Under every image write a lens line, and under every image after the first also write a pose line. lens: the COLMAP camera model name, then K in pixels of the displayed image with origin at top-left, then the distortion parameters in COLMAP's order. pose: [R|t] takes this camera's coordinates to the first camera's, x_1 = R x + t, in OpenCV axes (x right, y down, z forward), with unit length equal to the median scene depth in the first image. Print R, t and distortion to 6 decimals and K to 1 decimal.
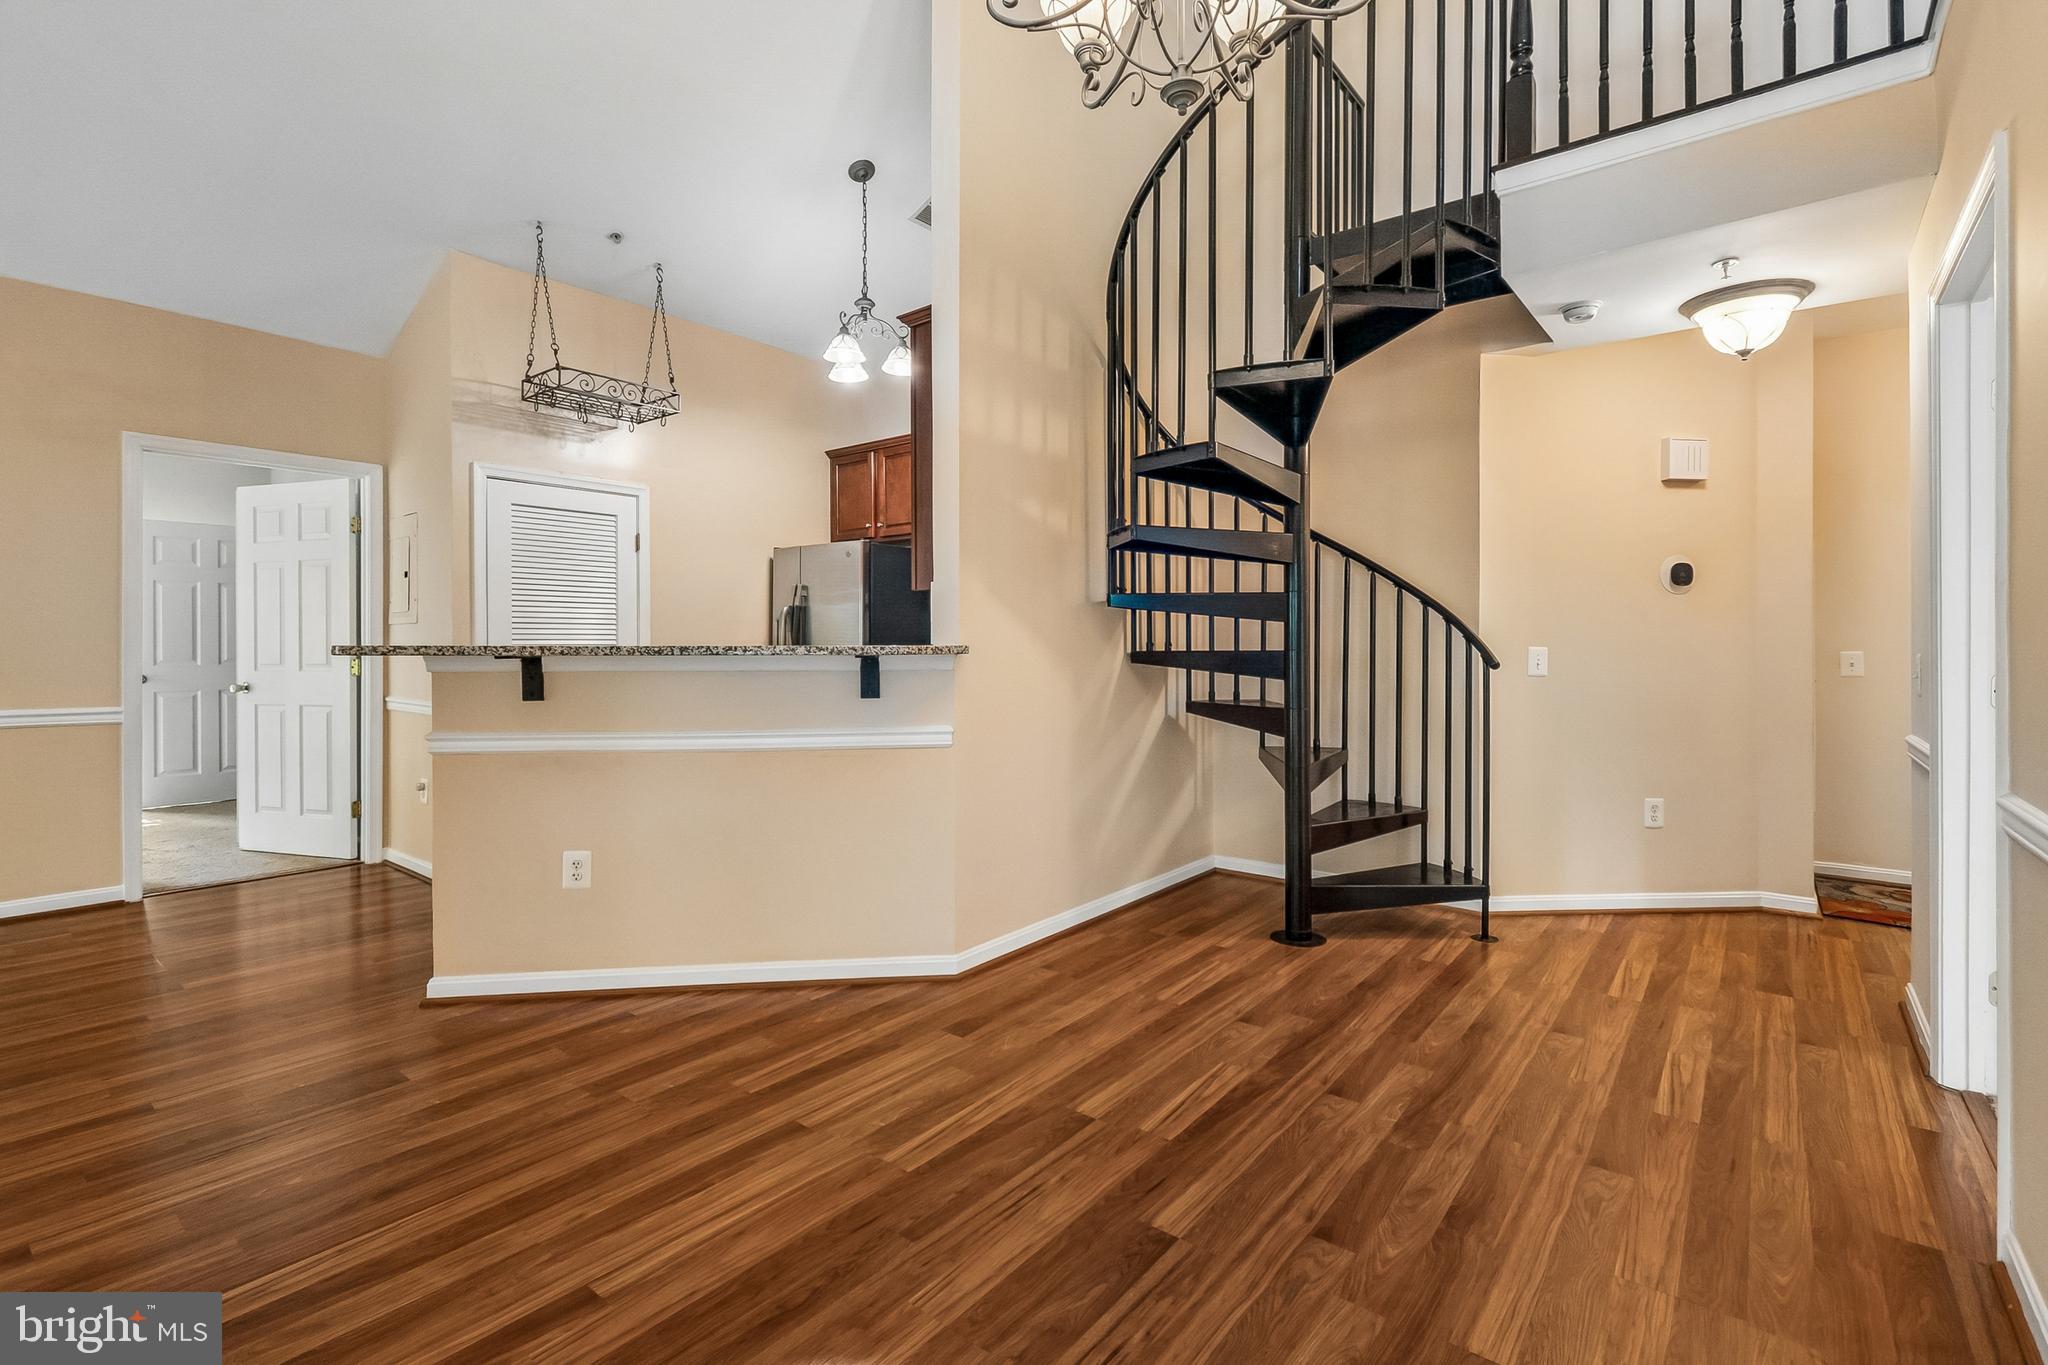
lens RADIAL K [[920.7, 0, 1031.5], [0, 920.7, 651.8], [0, 0, 1]] dist [0.007510, -0.004071]
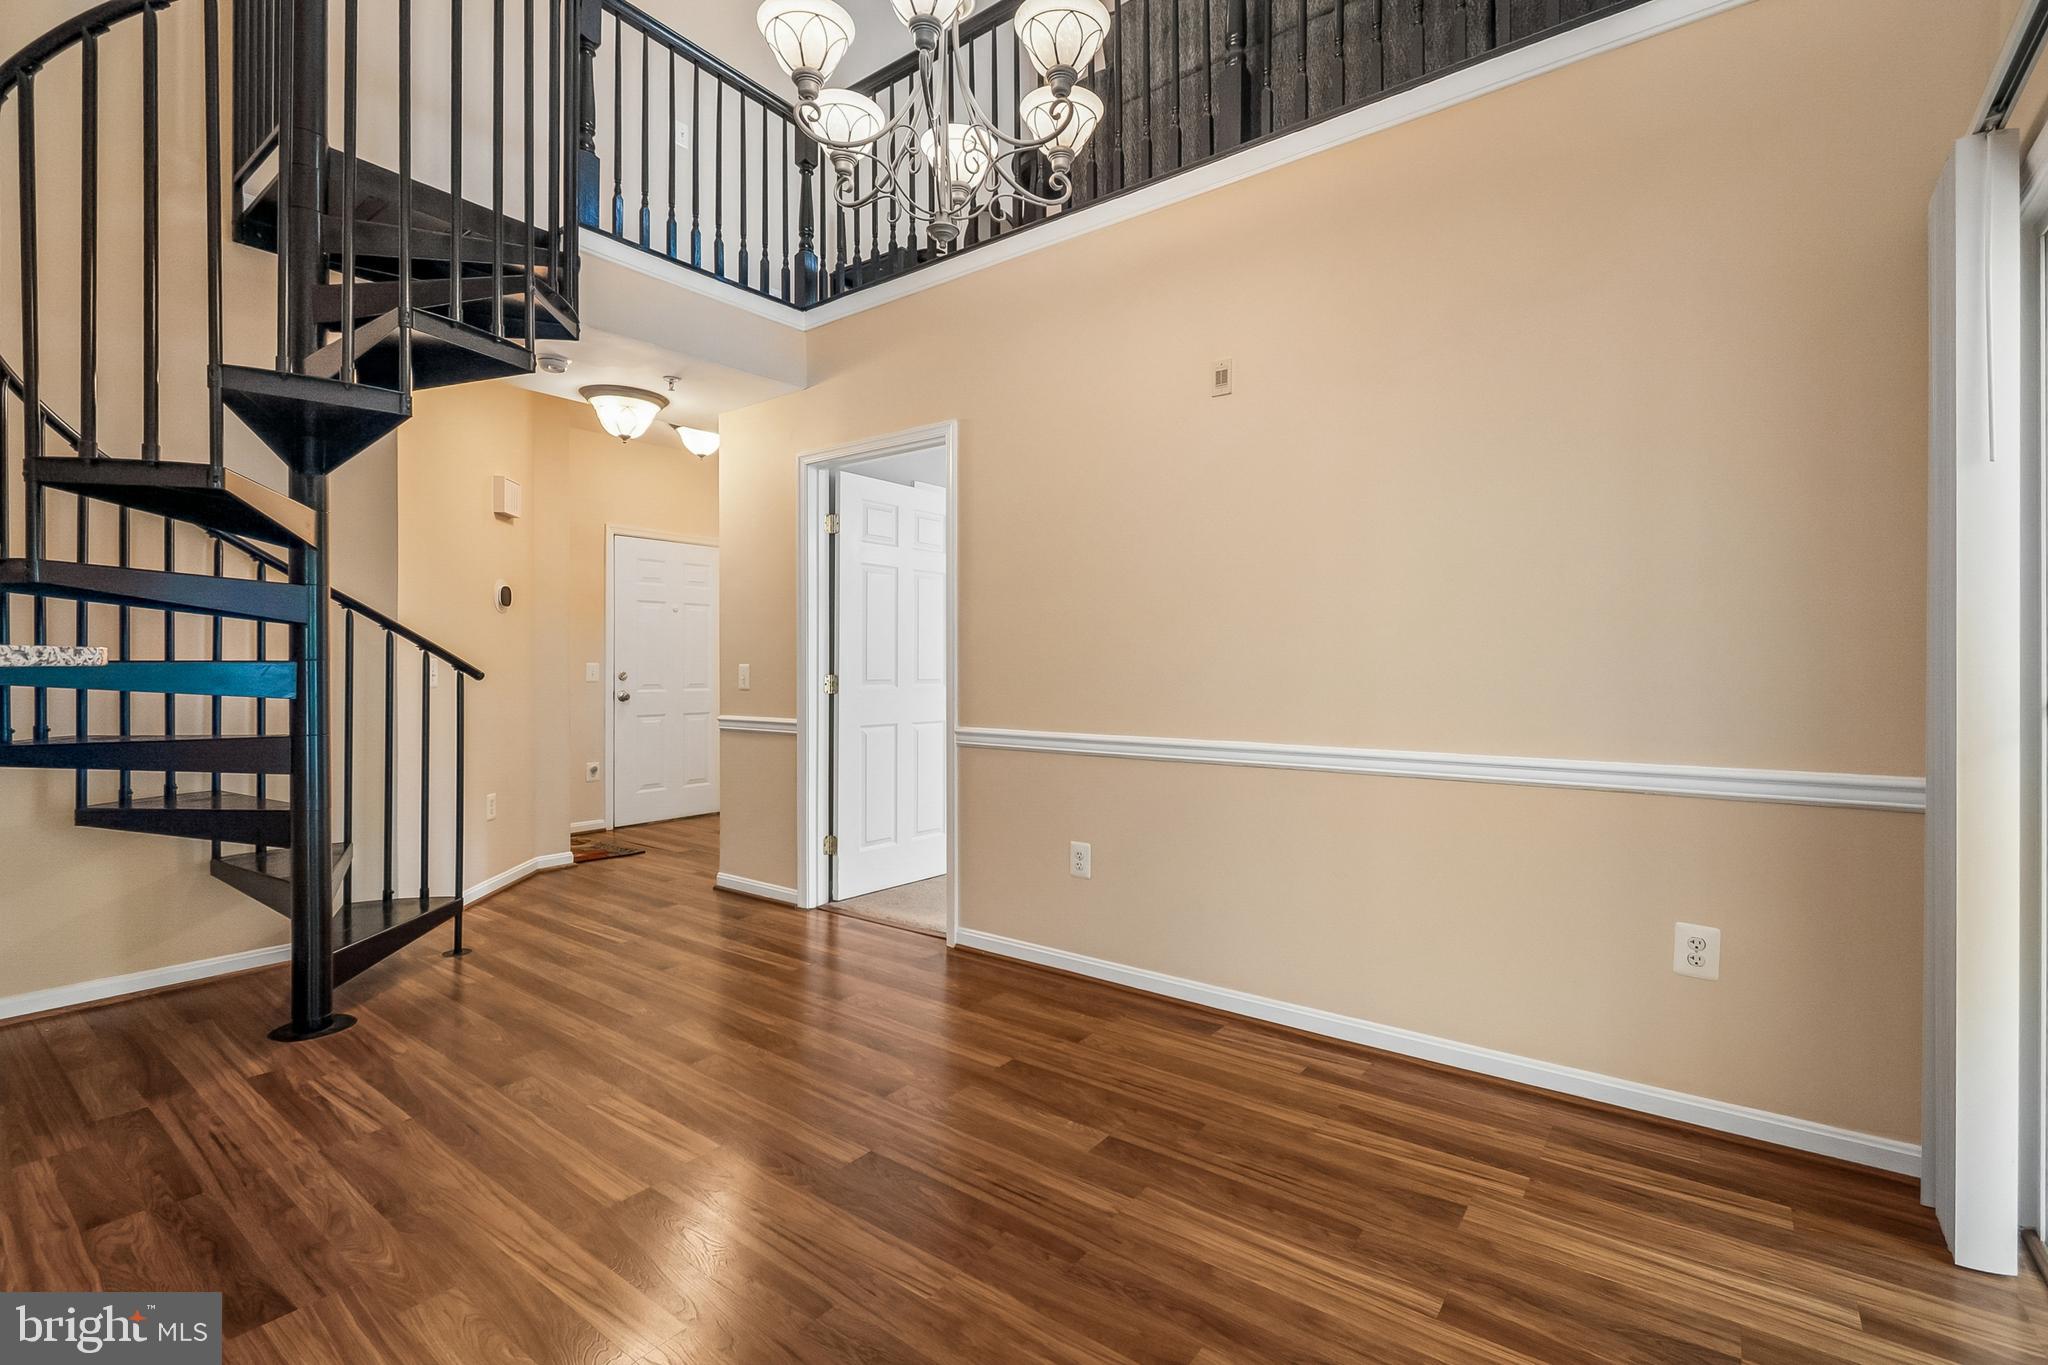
lens RADIAL K [[920.7, 0, 1038.3], [0, 920.7, 671.1], [0, 0, 1]] dist [0.007510, -0.004071]
pose [[-0.033918, -0.007909, 0.999393, -0.574746], [0.001236, 0.999968, 0.007955, 0.001147], [-0.999424, 0.001505, -0.033907, 0.453551]]
